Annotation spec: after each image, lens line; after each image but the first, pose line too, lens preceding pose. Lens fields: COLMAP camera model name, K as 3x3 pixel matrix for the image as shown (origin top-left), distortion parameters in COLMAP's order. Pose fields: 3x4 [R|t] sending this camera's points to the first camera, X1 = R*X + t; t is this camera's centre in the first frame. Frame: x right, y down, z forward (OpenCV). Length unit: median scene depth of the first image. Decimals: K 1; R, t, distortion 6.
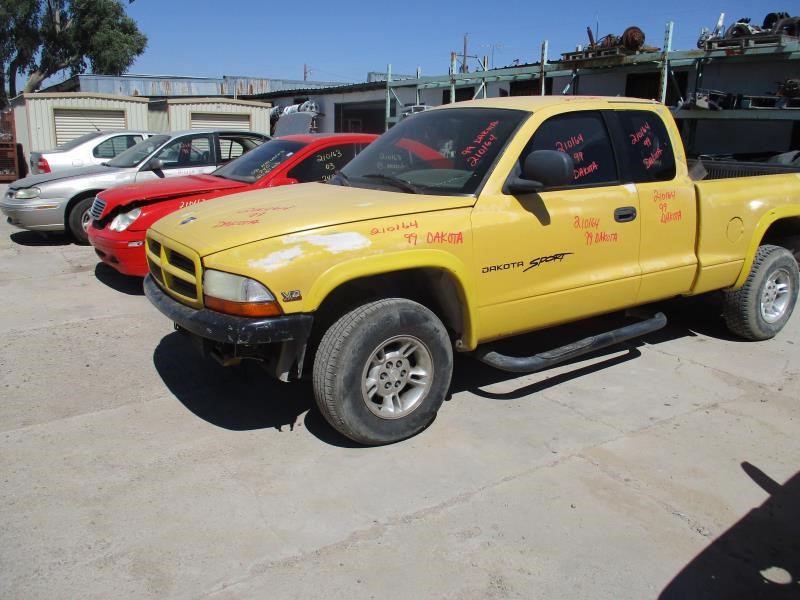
lens RADIAL K [[628.5, 0, 400.8], [0, 628.5, 268.0], [0, 0, 1]] dist [0.000706, 0.000558]
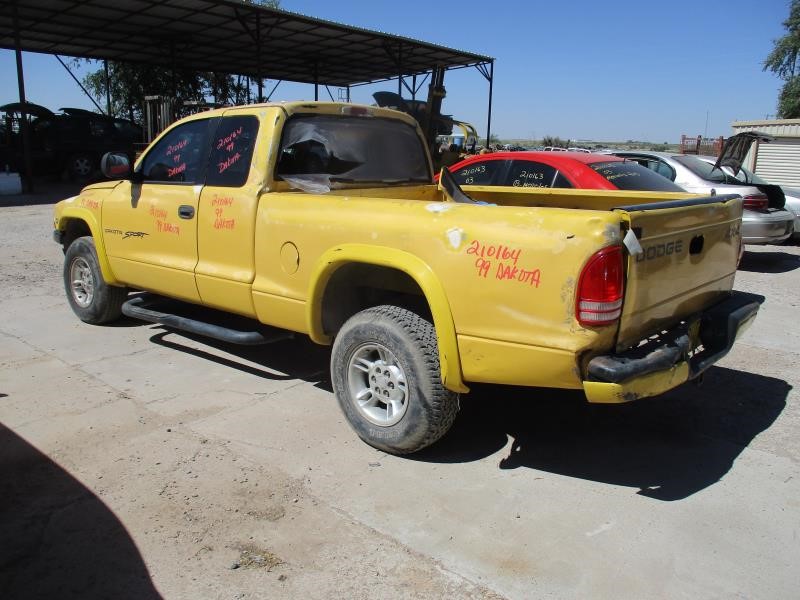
lens RADIAL K [[616.1, 0, 400.0], [0, 616.1, 300.0], [0, 0, 1]] dist [-0.014523, -0.006942]
pose [[0.337819, 0.204302, -0.918770, 1.458309], [-0.237910, 0.962993, 0.126660, -0.157949], [0.910647, 0.175797, 0.373923, 0.945529]]
